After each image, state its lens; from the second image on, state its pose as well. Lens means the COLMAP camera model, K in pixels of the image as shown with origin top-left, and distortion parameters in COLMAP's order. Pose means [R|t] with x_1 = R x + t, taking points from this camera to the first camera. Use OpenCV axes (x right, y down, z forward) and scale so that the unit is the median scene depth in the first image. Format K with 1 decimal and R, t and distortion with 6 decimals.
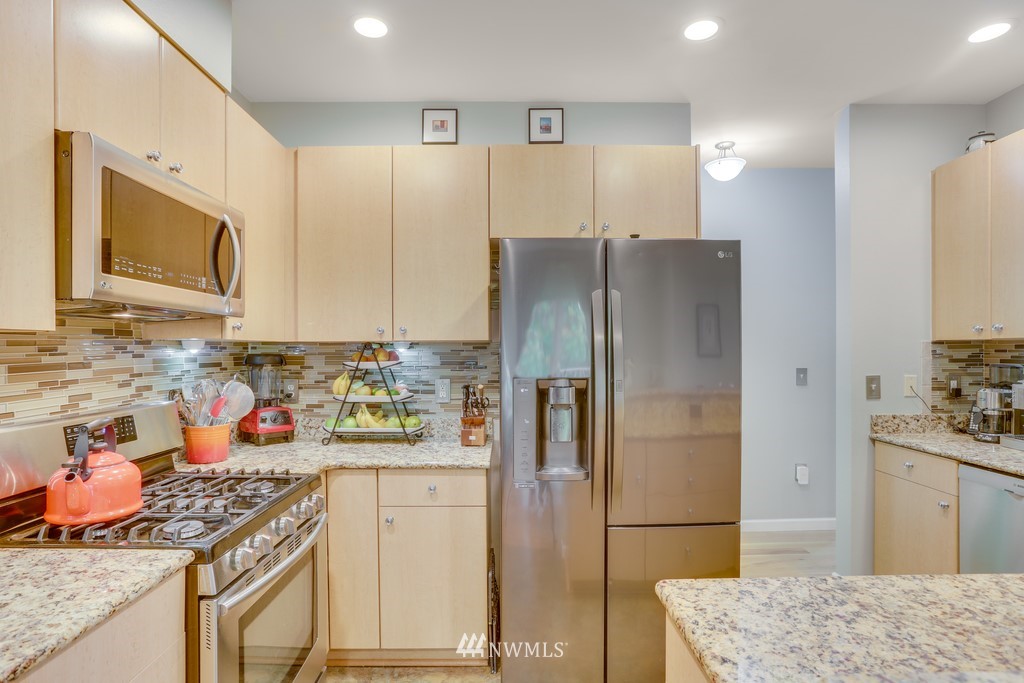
lens RADIAL K [[546.3, 0, 513.4], [0, 546.3, 348.5], [0, 0, 1]] dist [-0.038167, 0.018219]
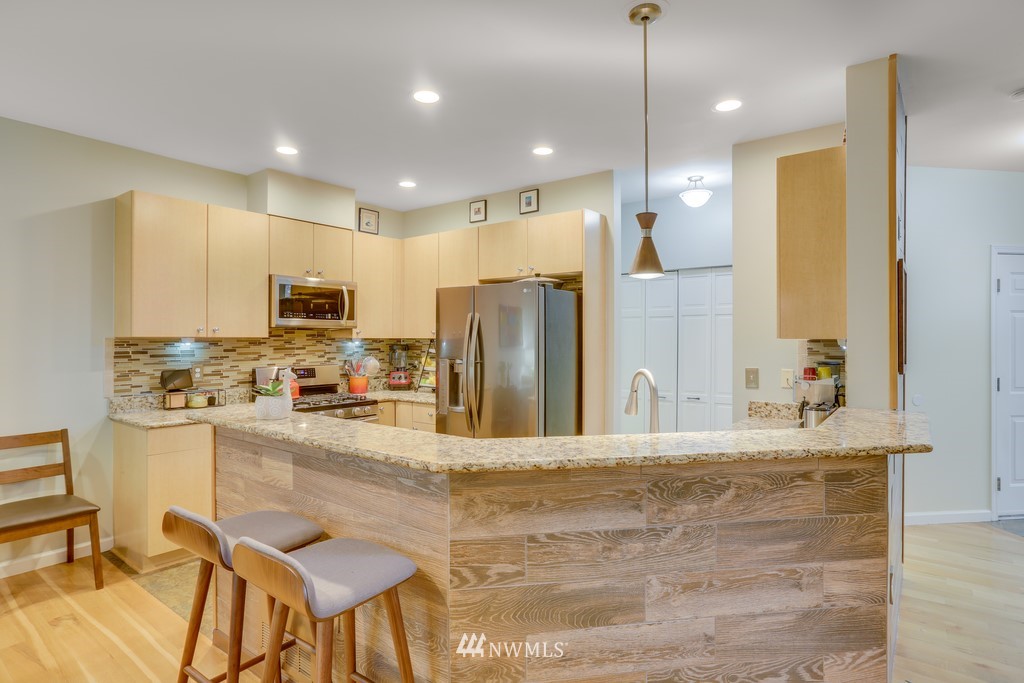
lens RADIAL K [[546.3, 0, 501.7], [0, 546.3, 341.8], [0, 0, 1]] dist [-0.038167, 0.018219]
pose [[0.777754, 0.008616, -0.628510, 1.116787], [-0.003861, 0.999953, 0.008930, -0.019314], [0.628557, -0.004518, 0.777750, -0.316891]]
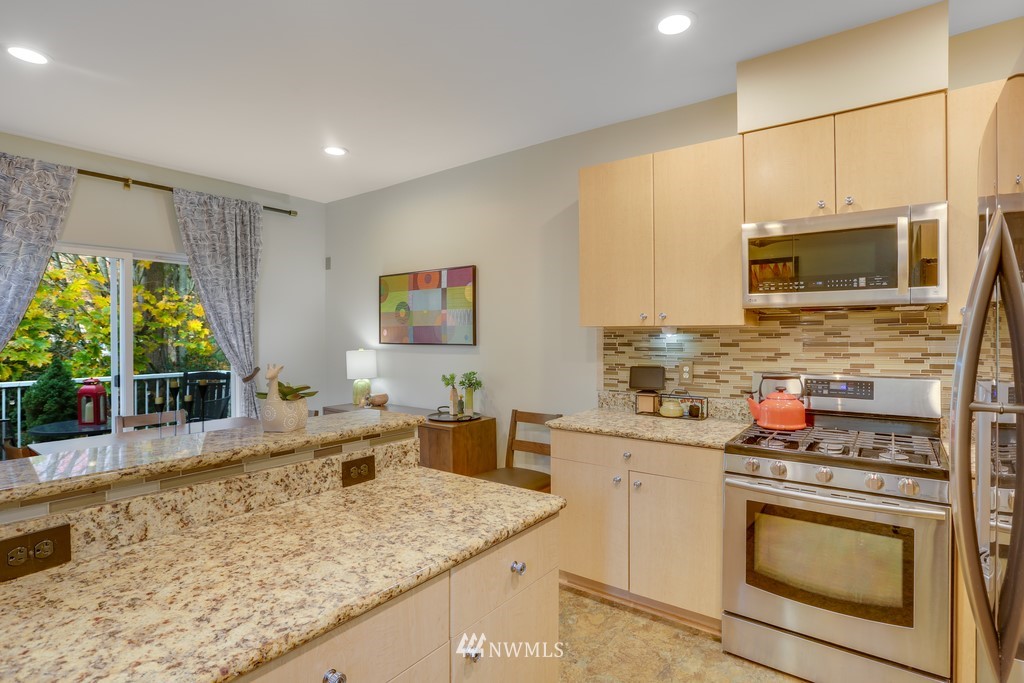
lens RADIAL K [[515.2, 0, 509.1], [0, 515.2, 336.3], [0, 0, 1]] dist [-0.036247, 0.017717]
pose [[-0.619187, 0.009917, -0.785181, 0.611128], [0.006259, 0.999951, 0.007694, -0.005304], [0.785219, -0.000150, -0.619218, 0.740221]]
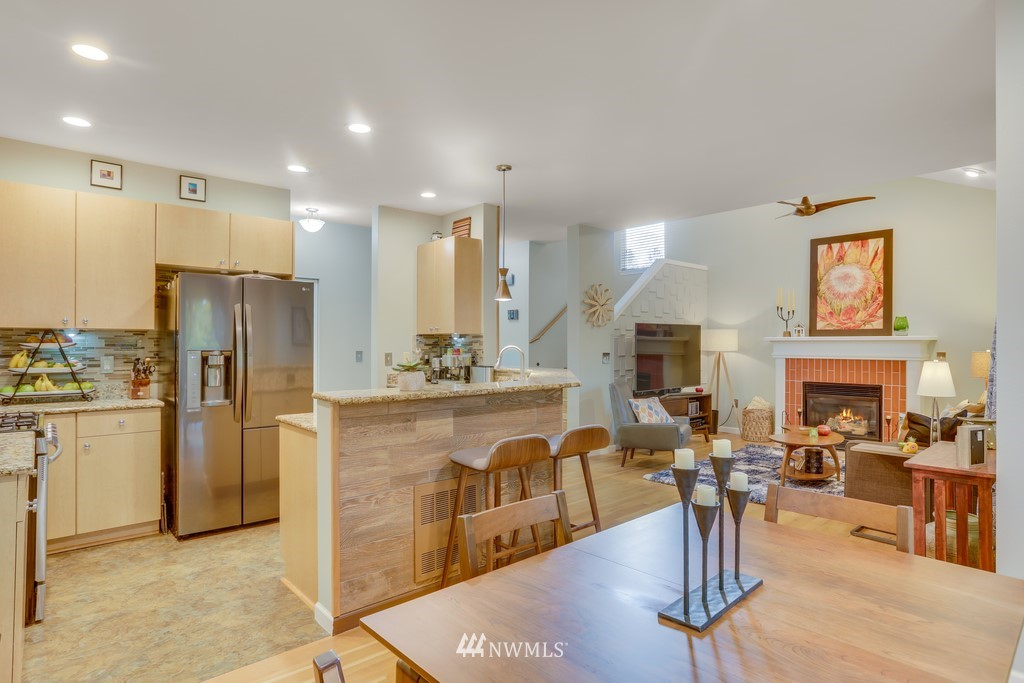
lens RADIAL K [[546.3, 0, 515.0], [0, 546.3, 337.9], [0, 0, 1]] dist [-0.038167, 0.018219]
pose [[0.756472, 0.011291, 0.653928, -0.267231], [-0.004244, 0.999915, -0.012355, 0.023514], [-0.654012, 0.006571, 0.756456, -0.808782]]
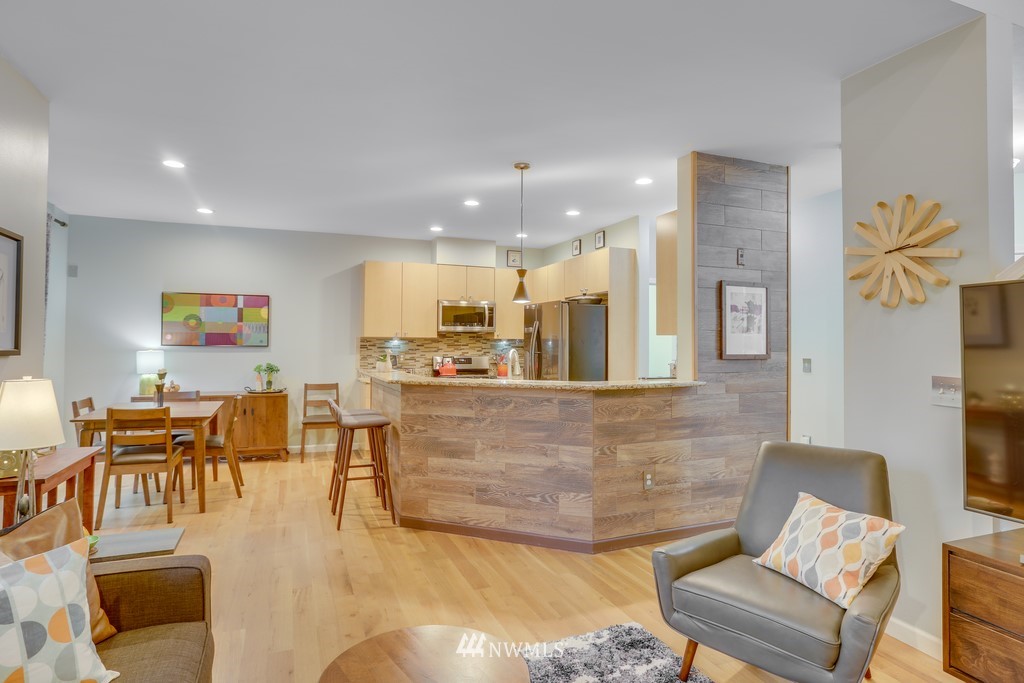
lens RADIAL K [[546.3, 0, 505.0], [0, 546.3, 344.6], [0, 0, 1]] dist [-0.038167, 0.018219]
pose [[0.357910, 0.005860, -0.933738, 2.213729], [-0.007690, 0.999965, 0.003329, 0.007245], [0.933725, 0.005989, 0.357942, -0.158268]]
